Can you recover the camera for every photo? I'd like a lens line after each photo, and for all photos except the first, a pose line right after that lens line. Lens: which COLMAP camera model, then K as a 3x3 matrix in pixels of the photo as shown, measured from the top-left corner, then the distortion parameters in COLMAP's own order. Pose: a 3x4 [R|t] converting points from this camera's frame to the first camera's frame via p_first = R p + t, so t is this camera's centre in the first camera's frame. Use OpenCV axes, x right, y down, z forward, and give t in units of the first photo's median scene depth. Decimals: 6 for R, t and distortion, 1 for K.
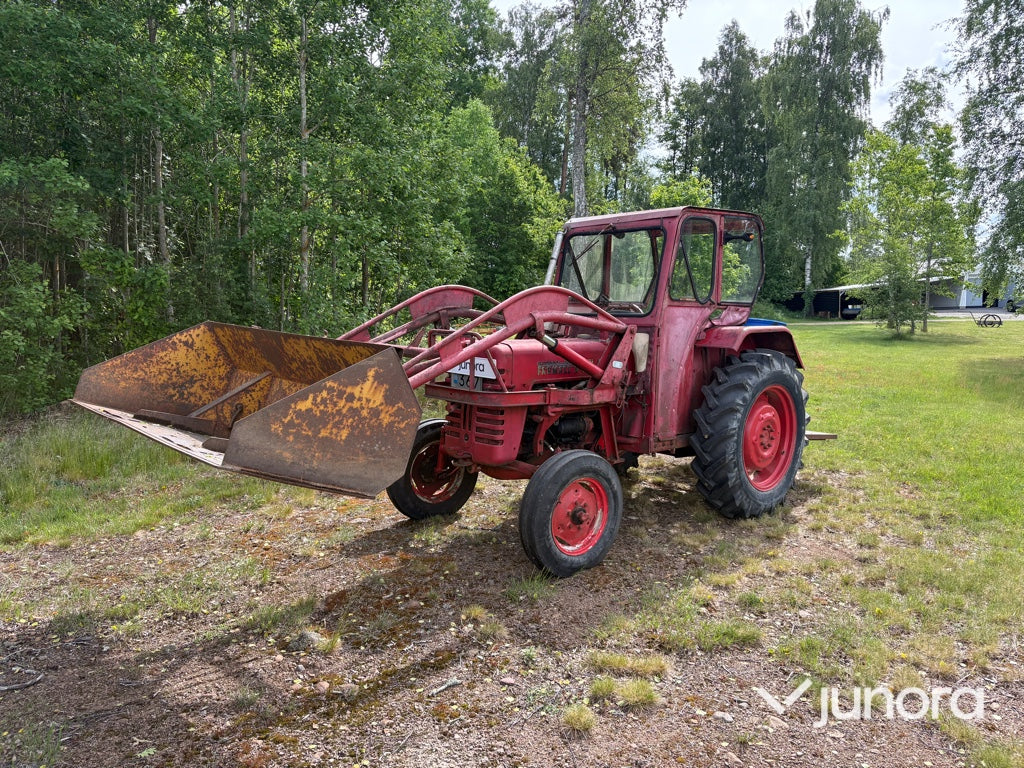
lens RADIAL K [[774.3, 0, 495.2], [0, 774.3, 383.8], [0, 0, 1]] dist [0.043312, -0.058871]
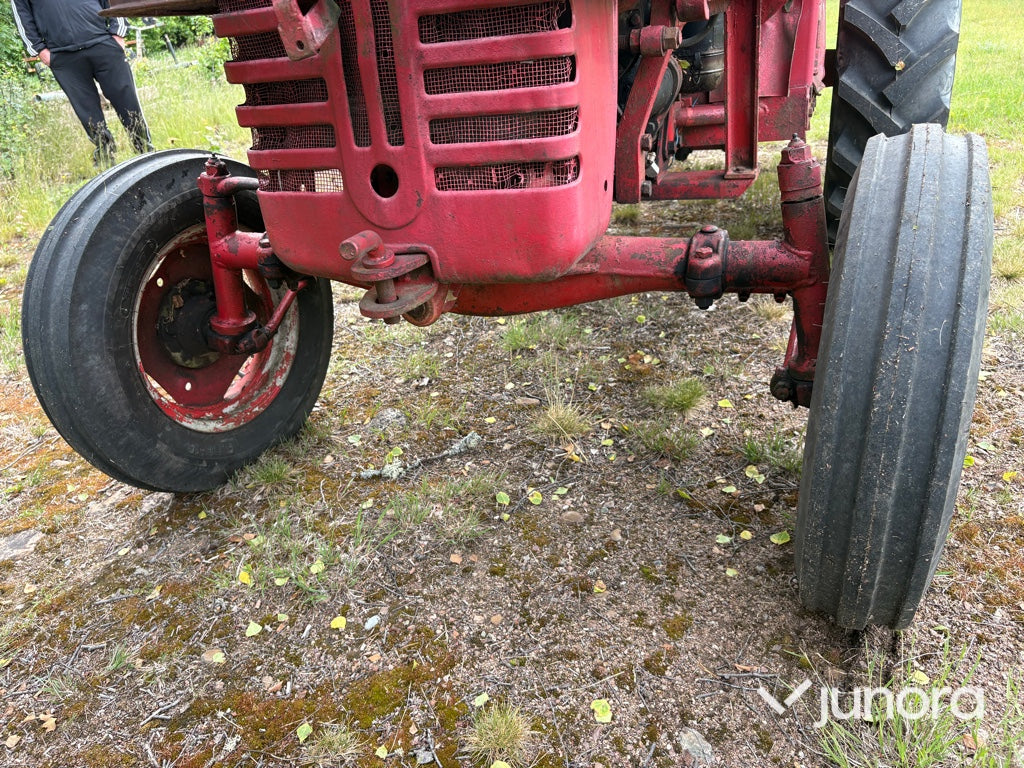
lens RADIAL K [[778.1, 0, 501.5], [0, 778.1, 393.7], [0, 0, 1]] dist [0.042674, -0.052127]
pose [[0.892132, -0.292921, 0.343945, -0.092698], [0.164064, 0.919405, 0.357461, 0.045592], [-0.420933, -0.262473, 0.868288, 0.697379]]
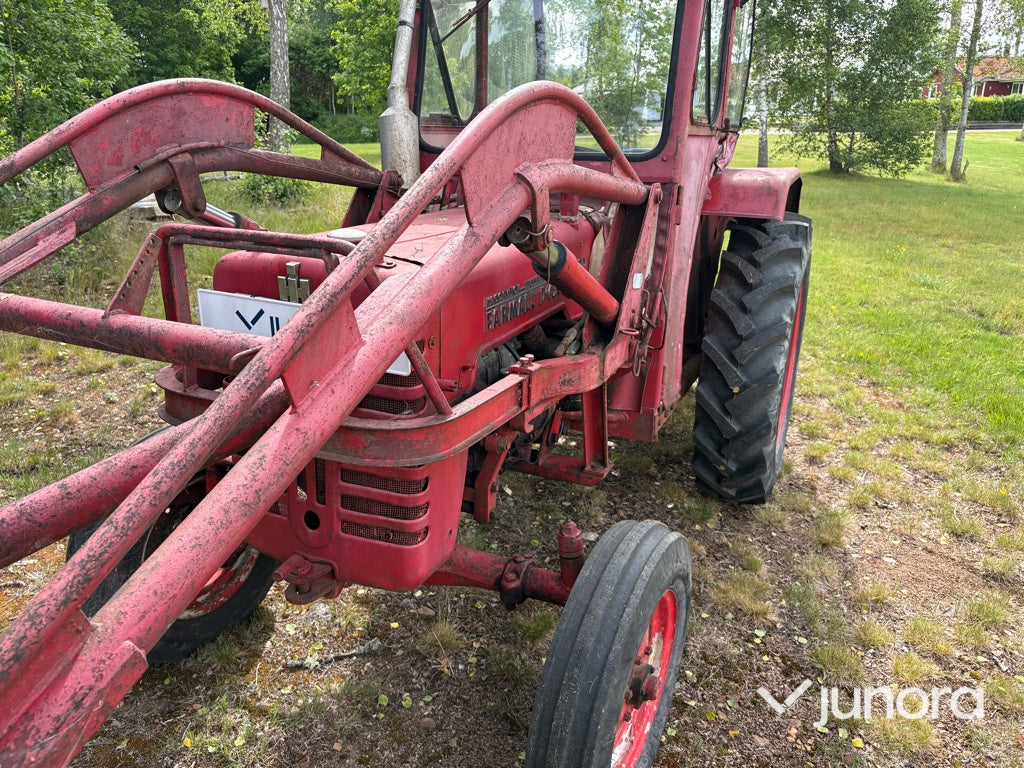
lens RADIAL K [[779.1, 0, 512.0], [0, 779.1, 384.0], [0, 0, 1]] dist [0.014218, -0.009302]
pose [[0.916072, -0.129138, 0.379650, -0.074659], [0.039657, 0.971262, 0.234686, -0.068590], [-0.399047, -0.199934, 0.894867, 0.580528]]
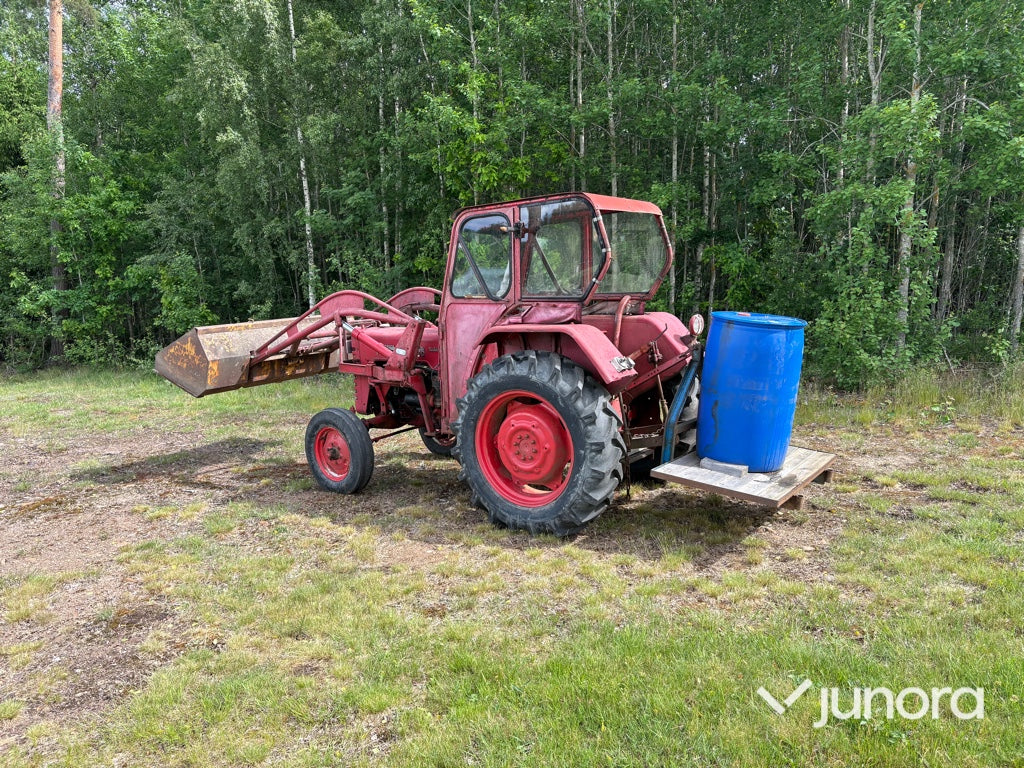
lens RADIAL K [[778.1, 0, 501.5], [0, 778.1, 393.7], [0, 0, 1]] dist [0.042674, -0.052127]
pose [[0.205948, 0.119232, -0.971272, 1.302713], [-0.070073, 0.991798, 0.106893, -0.095001], [0.976051, 0.046045, 0.212614, 0.831946]]
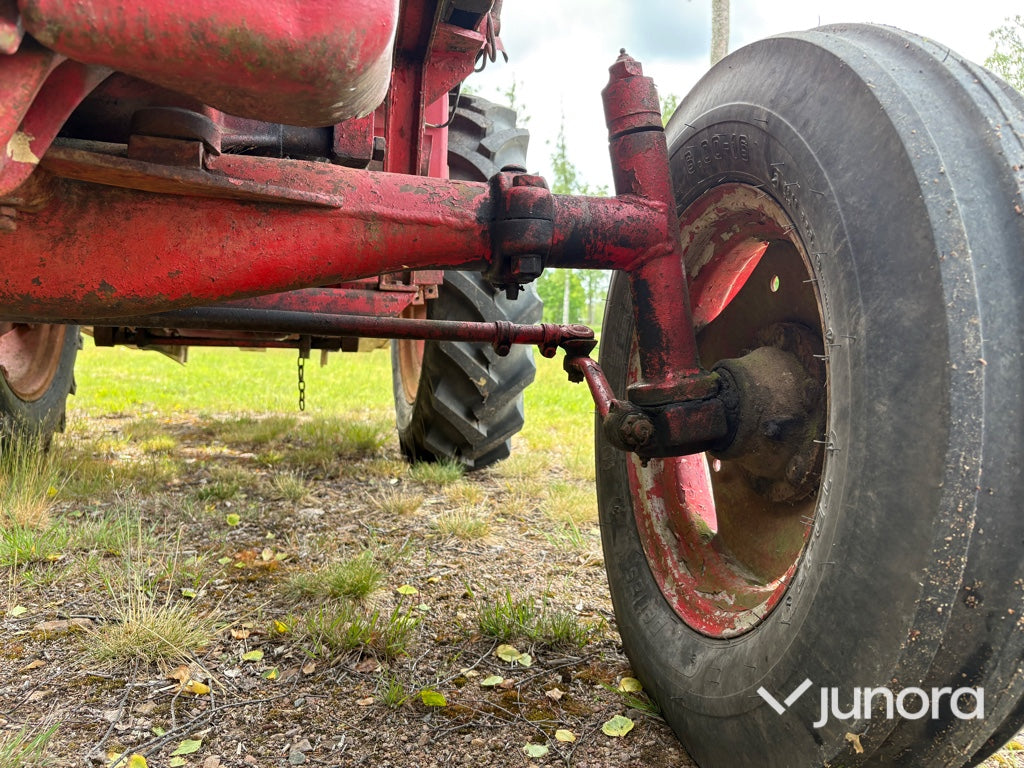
lens RADIAL K [[770.3, 0, 514.2], [0, 770.3, 386.2], [0, 0, 1]] dist [0.005023, 0.000536]
pose [[0.449363, -0.041819, 0.892370, -0.075071], [0.081076, 0.996691, 0.005881, 0.130909], [-0.889663, 0.069707, 0.451266, 0.819693]]
